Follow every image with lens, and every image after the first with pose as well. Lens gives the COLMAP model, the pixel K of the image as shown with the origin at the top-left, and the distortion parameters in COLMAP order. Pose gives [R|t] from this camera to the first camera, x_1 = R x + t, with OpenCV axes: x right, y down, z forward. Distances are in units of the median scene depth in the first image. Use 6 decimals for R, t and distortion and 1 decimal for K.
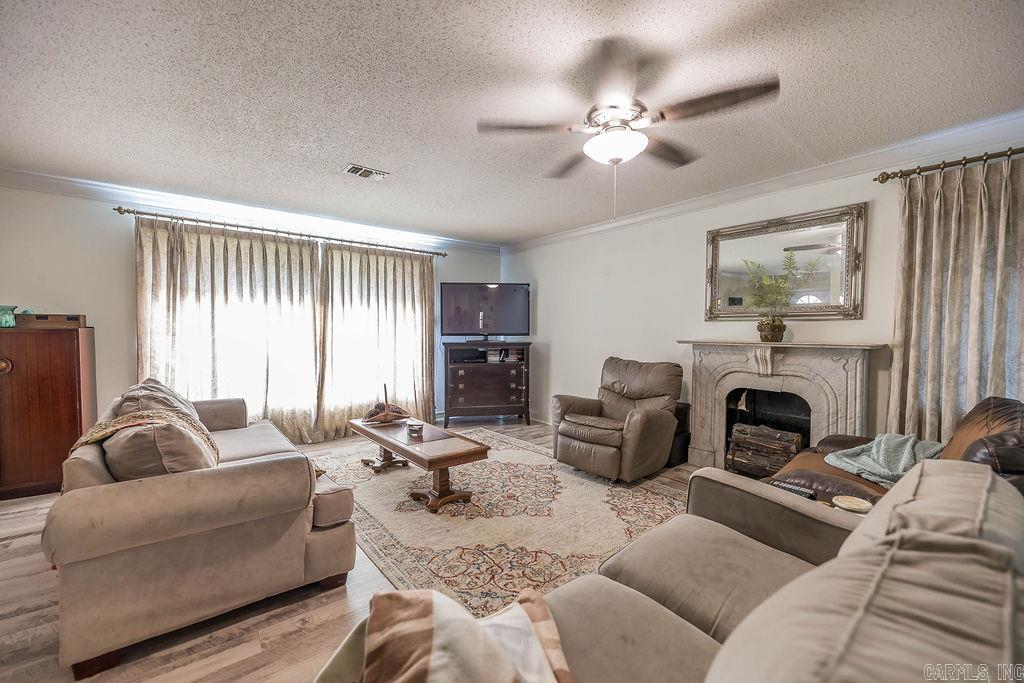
lens RADIAL K [[411.1, 0, 507.7], [0, 411.1, 342.1], [0, 0, 1]] dist [-0.001365, 0.000774]
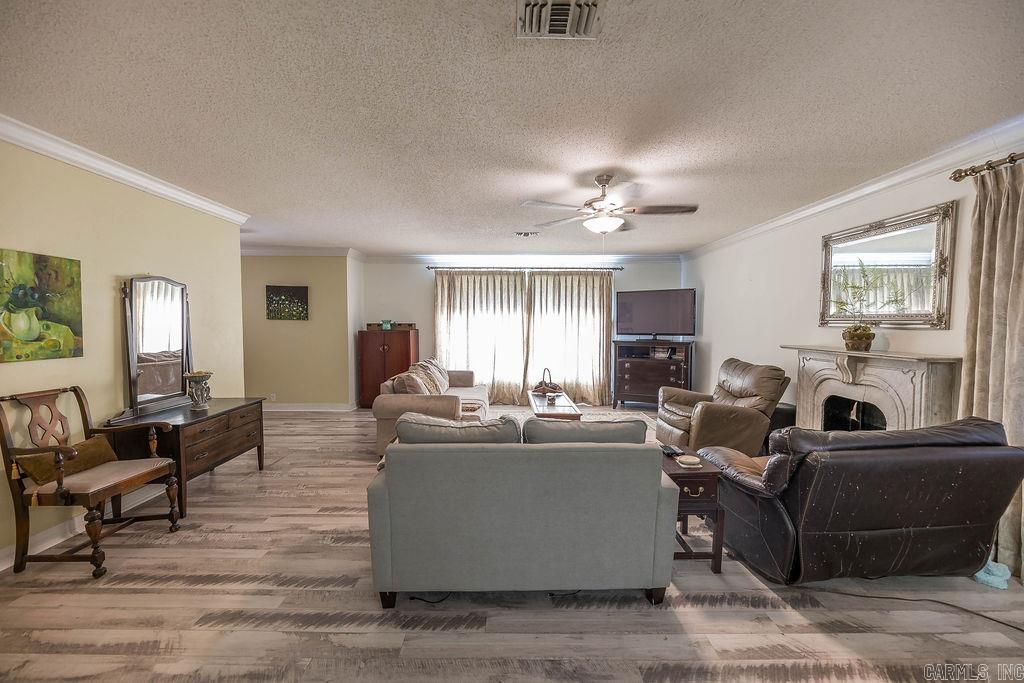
lens RADIAL K [[411.1, 0, 510.9], [0, 411.1, 339.5], [0, 0, 1]] dist [-0.001365, 0.000774]
pose [[0.783283, 0.022990, -0.621240, 0.441980], [-0.015562, 0.999728, 0.017375, -0.022251], [0.621470, -0.003942, 0.783428, -0.208367]]
